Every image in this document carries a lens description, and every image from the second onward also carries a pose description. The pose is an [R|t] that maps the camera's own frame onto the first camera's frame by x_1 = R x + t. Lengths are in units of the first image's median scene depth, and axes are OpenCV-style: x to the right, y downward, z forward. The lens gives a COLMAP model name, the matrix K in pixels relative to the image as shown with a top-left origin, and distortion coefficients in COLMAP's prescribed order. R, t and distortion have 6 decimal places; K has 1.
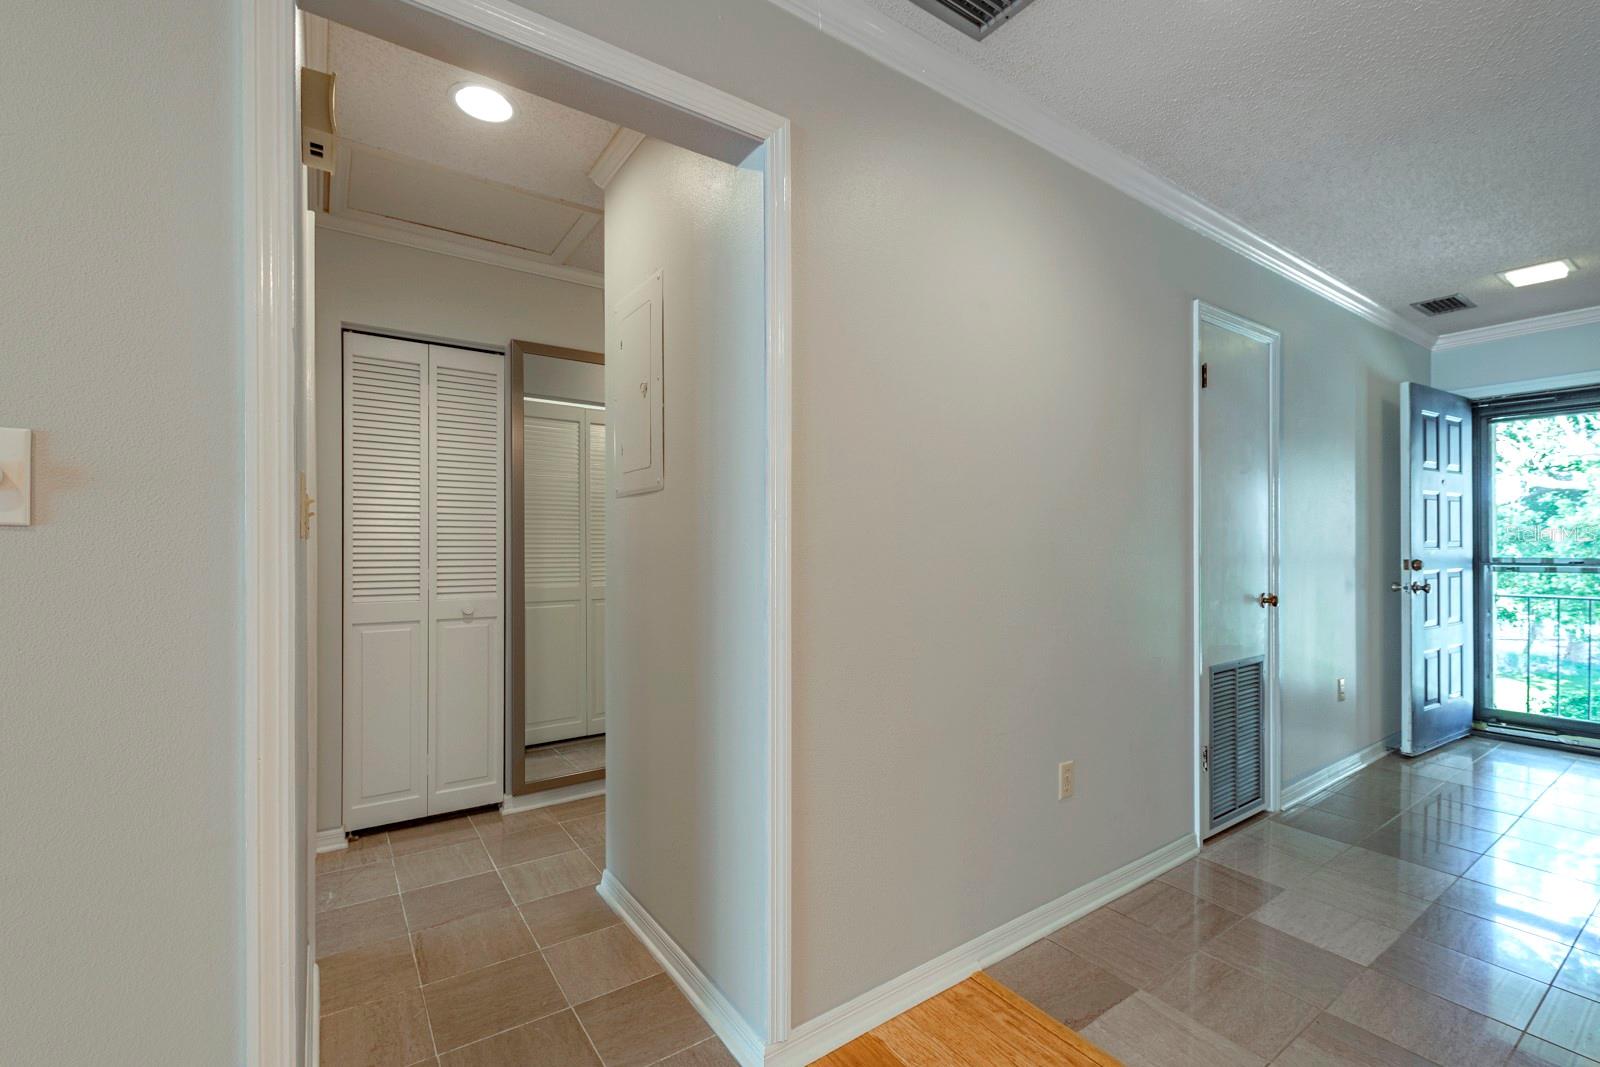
lens RADIAL K [[657.4, 0, 801.5], [0, 657.4, 531.2], [0, 0, 1]] dist [0.006855, -0.000294]
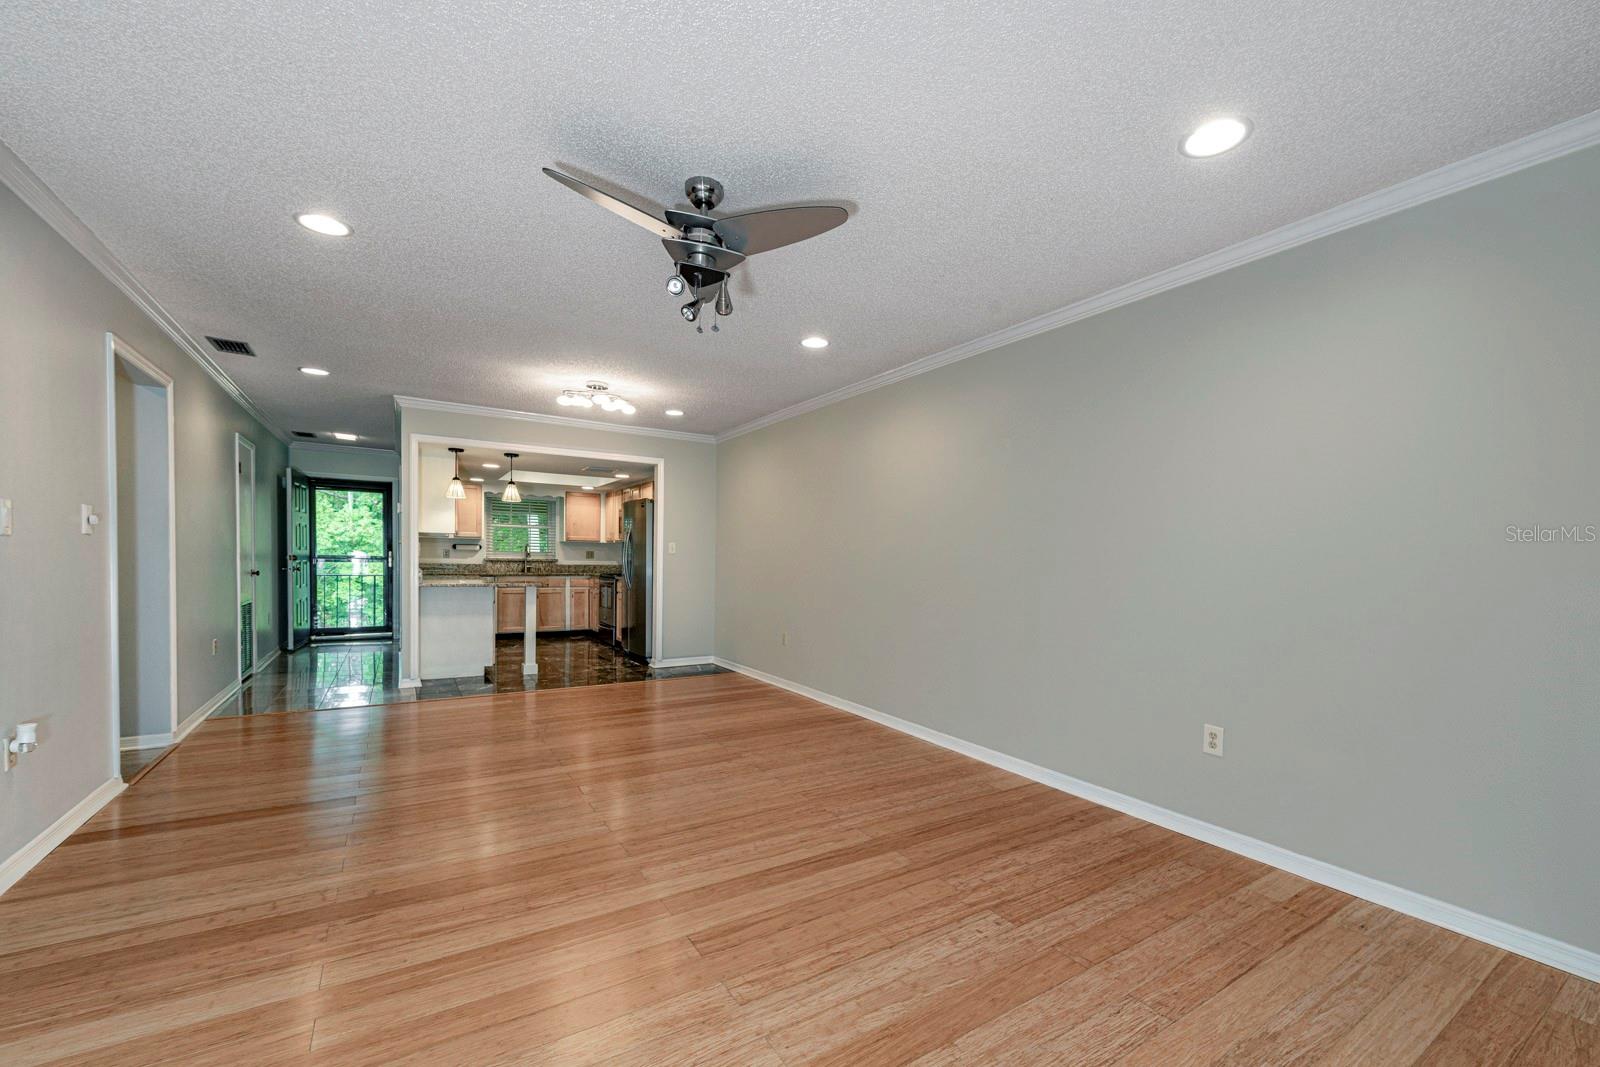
lens RADIAL K [[656.1, 0, 844.1], [0, 656.1, 577.7], [0, 0, 1]] dist [0.000208, -0.000063]
pose [[-0.007199, -0.033684, 0.999407, -1.124556], [-0.020926, 0.999219, 0.033527, 0.007771], [-0.999755, -0.020672, -0.007899, -0.696441]]
